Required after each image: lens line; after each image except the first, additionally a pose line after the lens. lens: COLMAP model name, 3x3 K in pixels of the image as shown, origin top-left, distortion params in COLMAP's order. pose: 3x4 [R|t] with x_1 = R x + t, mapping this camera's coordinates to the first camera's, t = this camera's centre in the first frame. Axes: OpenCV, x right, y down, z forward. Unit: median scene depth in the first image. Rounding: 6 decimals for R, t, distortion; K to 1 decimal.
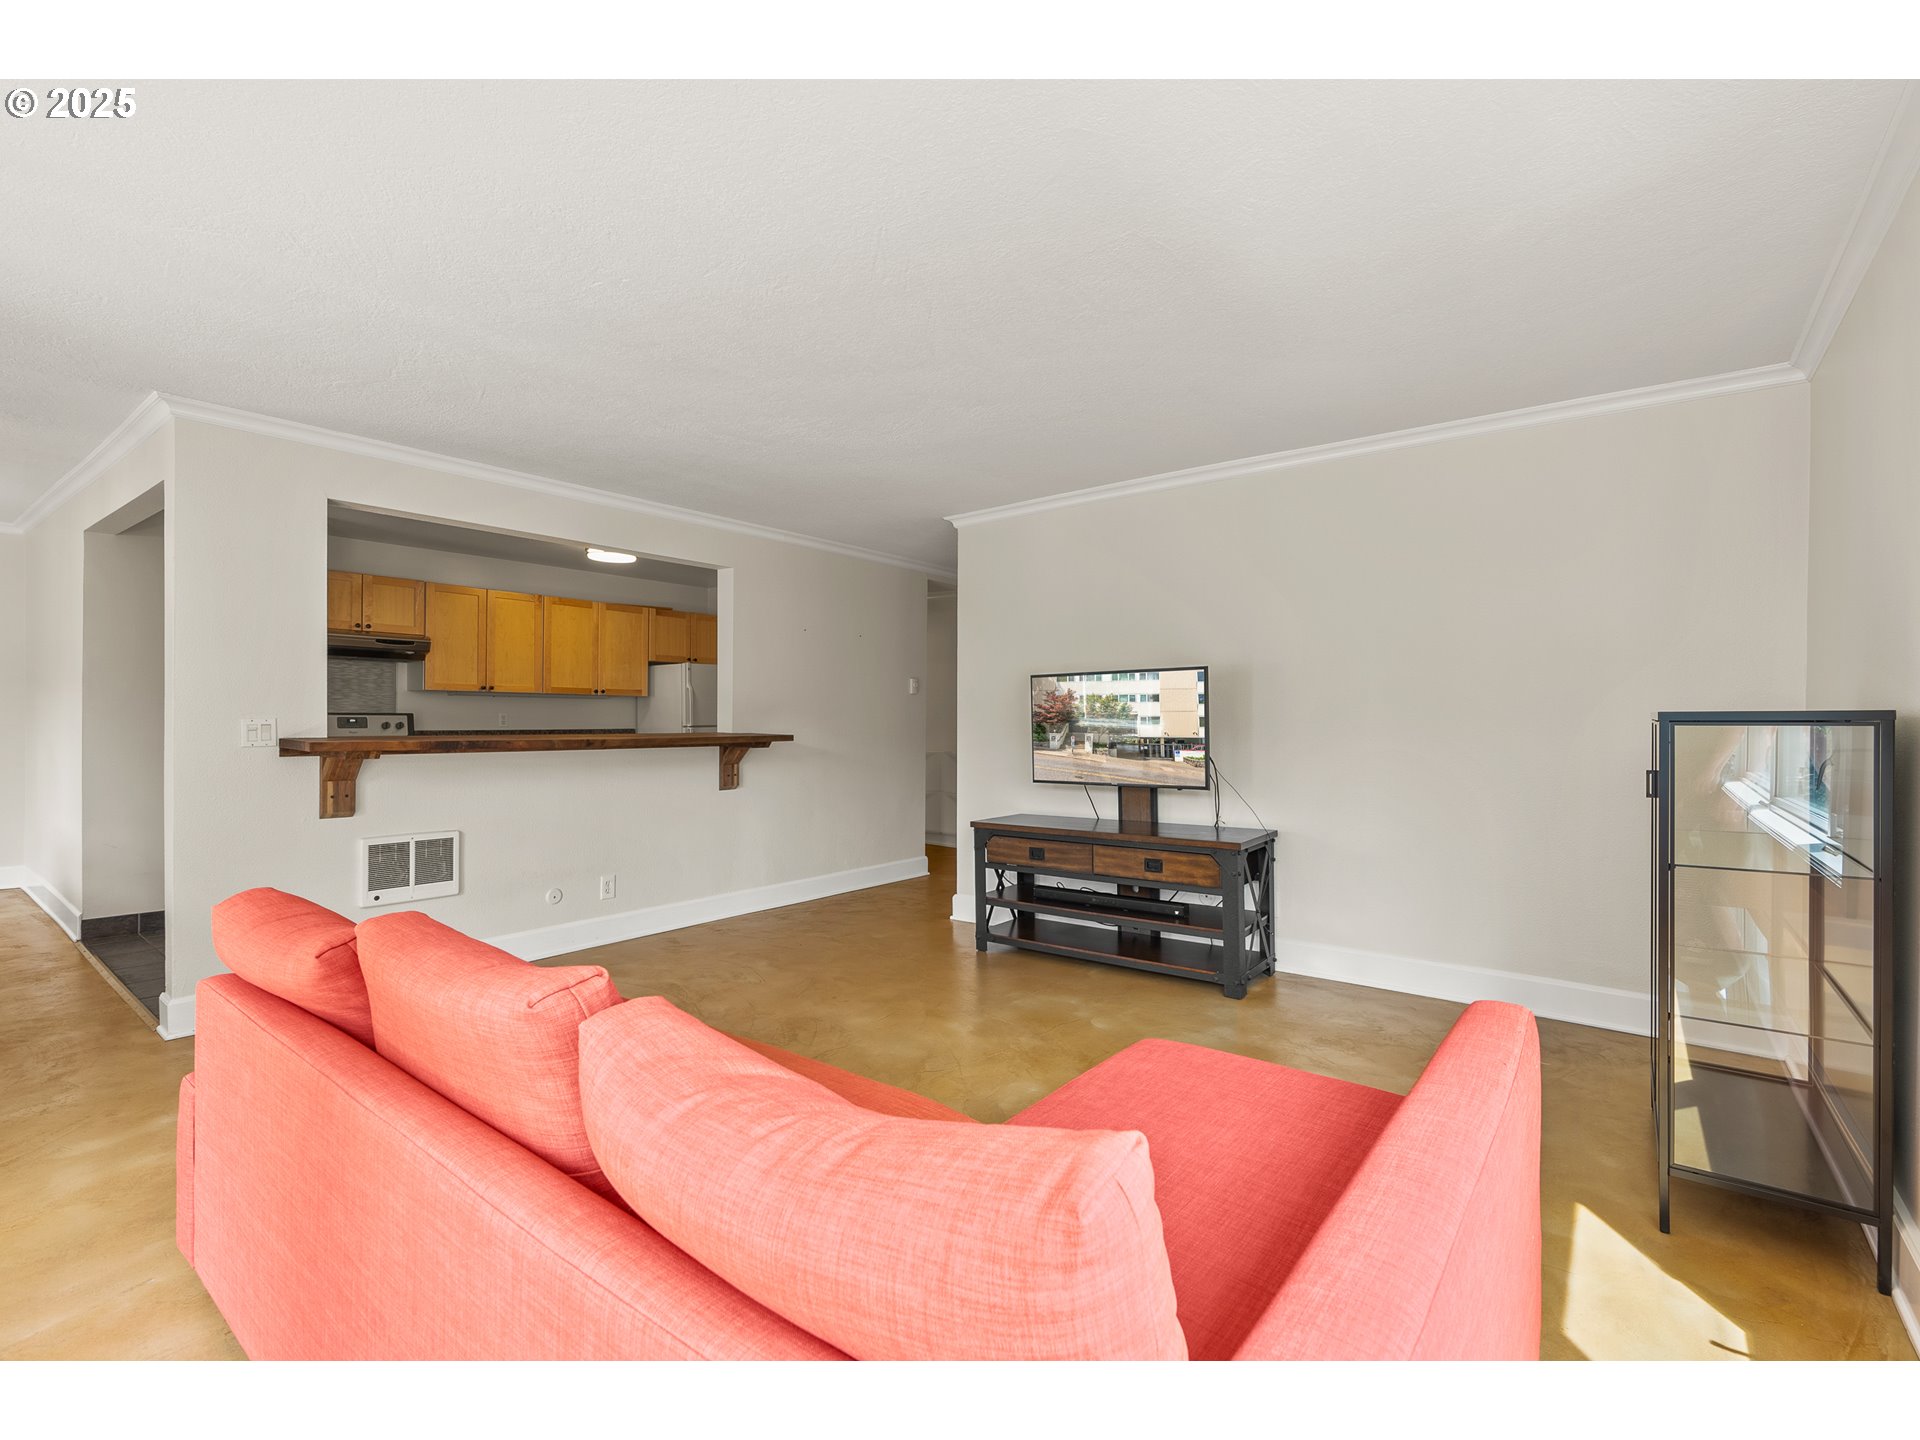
lens RADIAL K [[870.2, 0, 956.3], [0, 870.2, 715.9], [0, 0, 1]] dist [-0.003288, 0.003640]
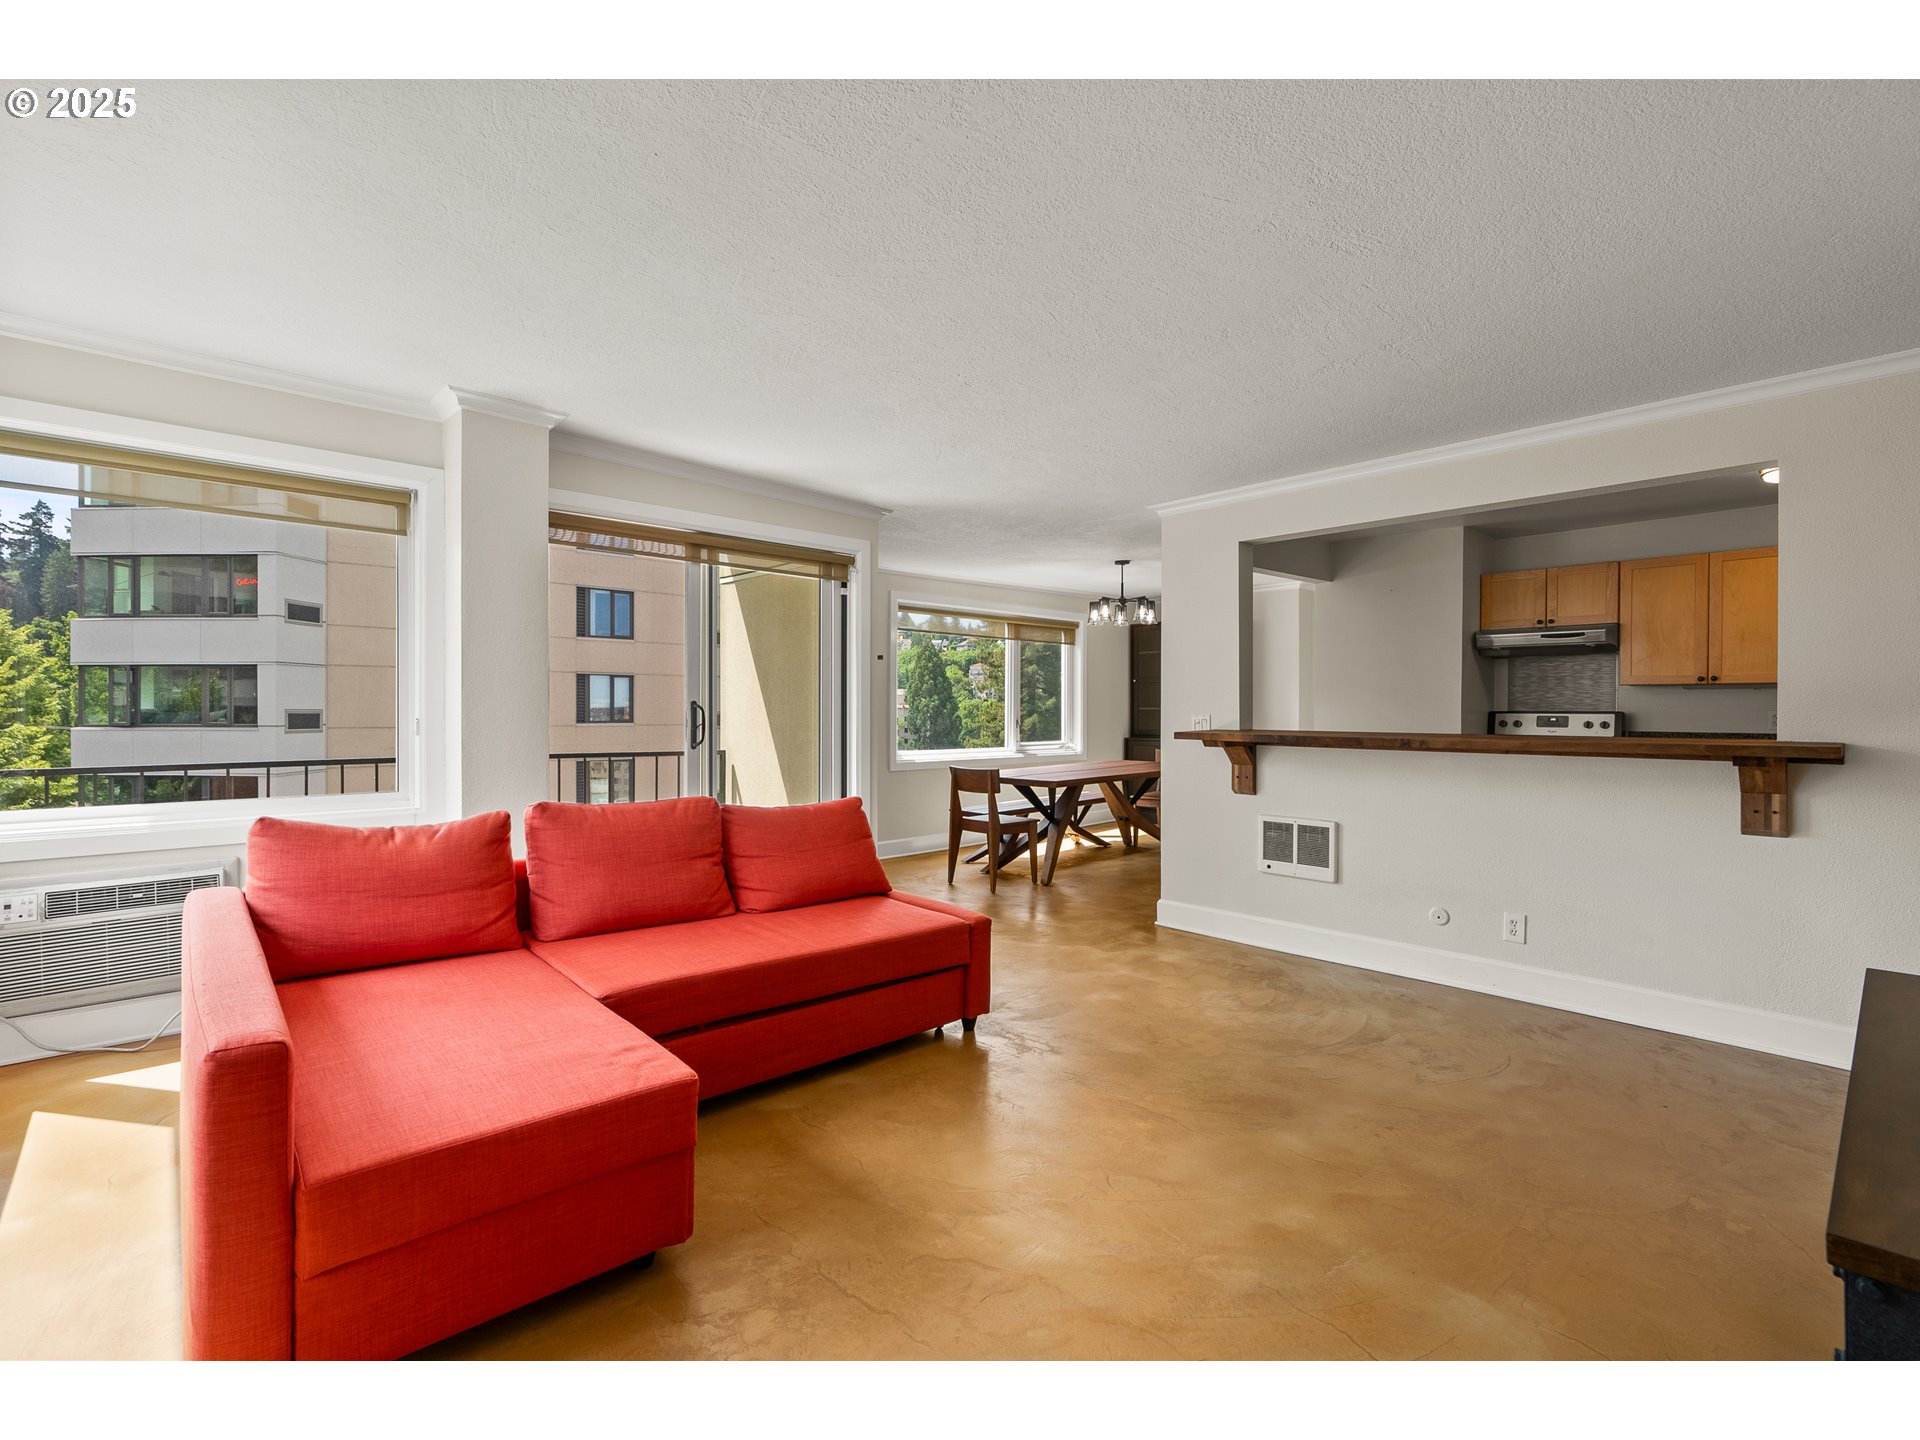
lens RADIAL K [[870.2, 0, 956.0], [0, 870.2, 708.9], [0, 0, 1]] dist [-0.003288, 0.003640]
pose [[-0.165092, -0.011036, -0.986216, 0.459991], [-0.001385, 0.999939, -0.010958, 0.006437], [0.986277, -0.000443, -0.165097, 0.617432]]
